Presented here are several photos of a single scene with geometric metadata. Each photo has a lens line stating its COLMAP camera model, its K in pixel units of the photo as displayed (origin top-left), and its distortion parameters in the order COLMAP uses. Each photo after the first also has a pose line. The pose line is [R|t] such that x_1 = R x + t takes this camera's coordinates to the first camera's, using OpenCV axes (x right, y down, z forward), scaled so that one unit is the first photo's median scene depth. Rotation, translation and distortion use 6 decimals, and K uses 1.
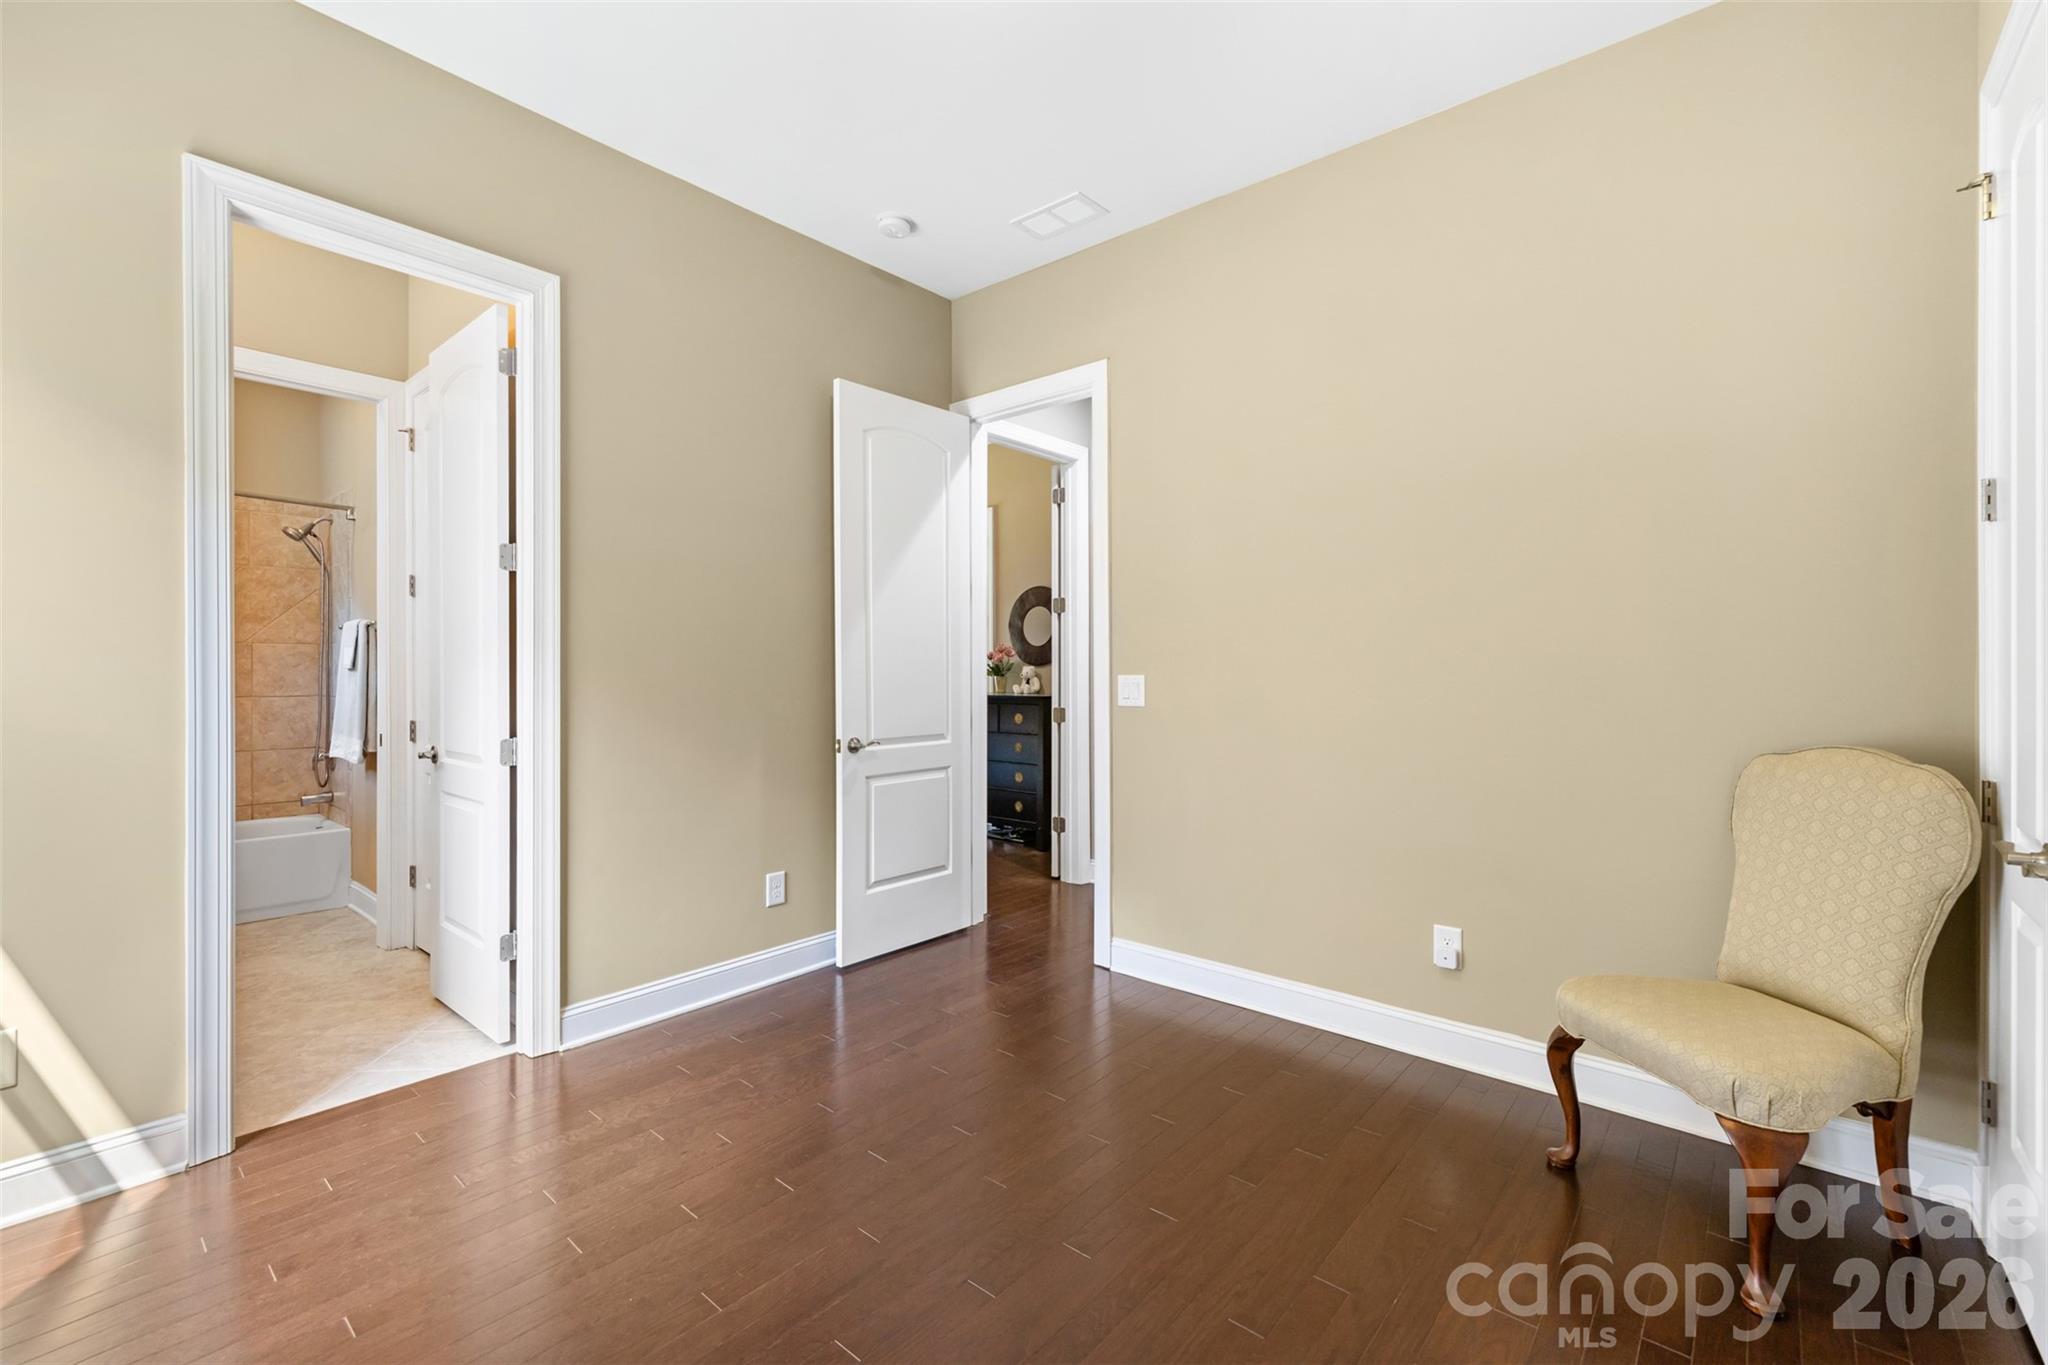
lens RADIAL K [[871.8, 0, 1029.1], [0, 871.8, 676.0], [0, 0, 1]] dist [0.001060, -0.000036]
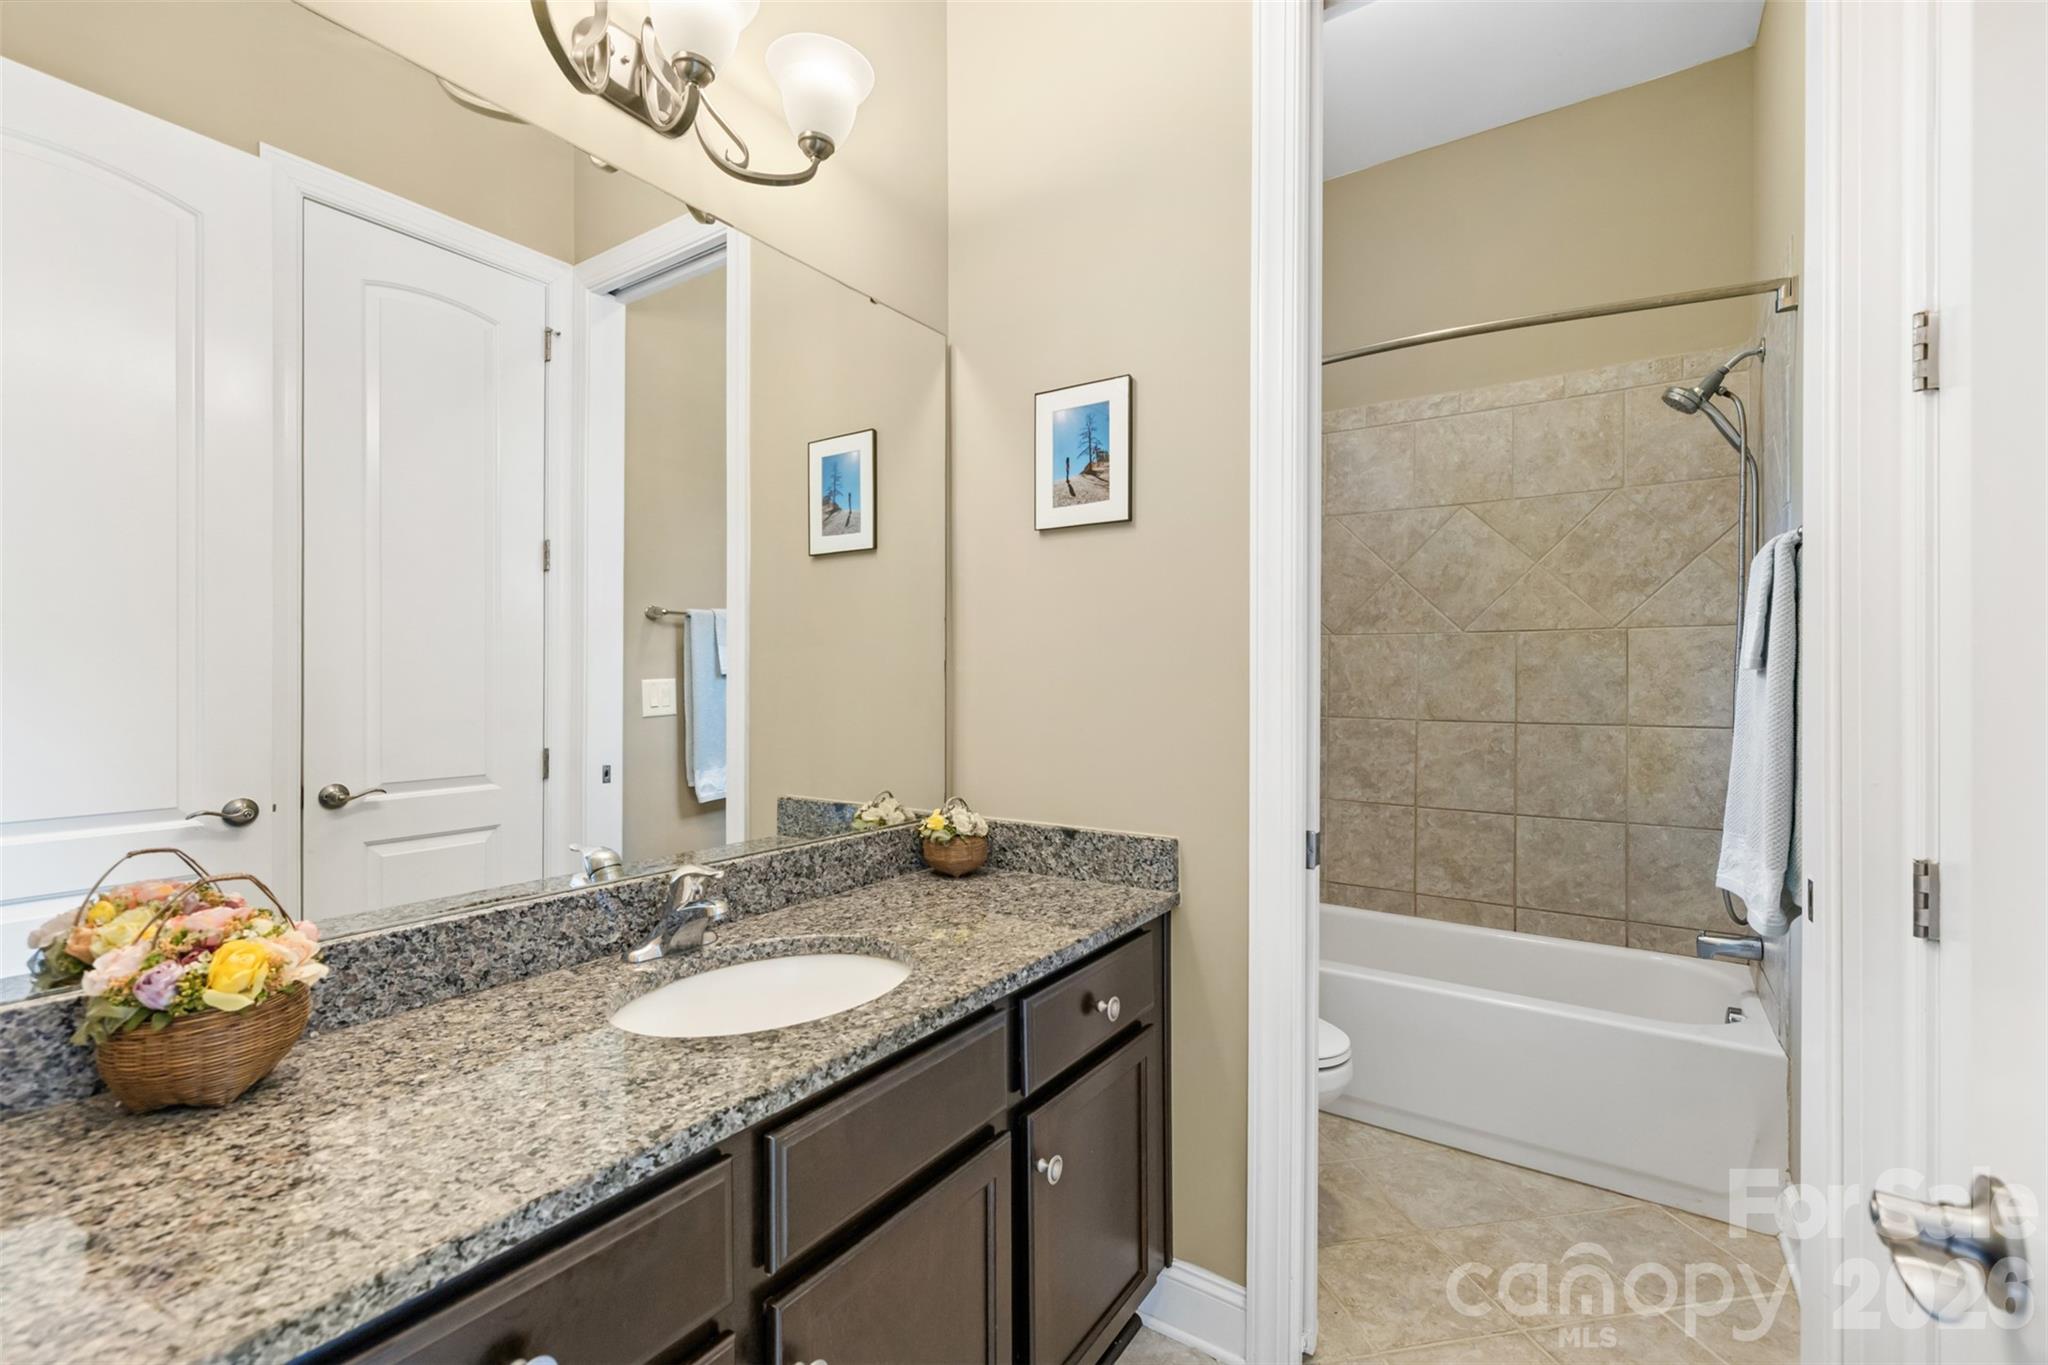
lens RADIAL K [[871.8, 0, 1030.3], [0, 871.8, 684.6], [0, 0, 1]] dist [0.001060, -0.000036]
pose [[0.104270, 0.002326, -0.994546, -0.381565], [-0.003223, 0.999993, 0.002001, -0.001988], [0.994544, 0.002997, 0.104276, 0.568005]]
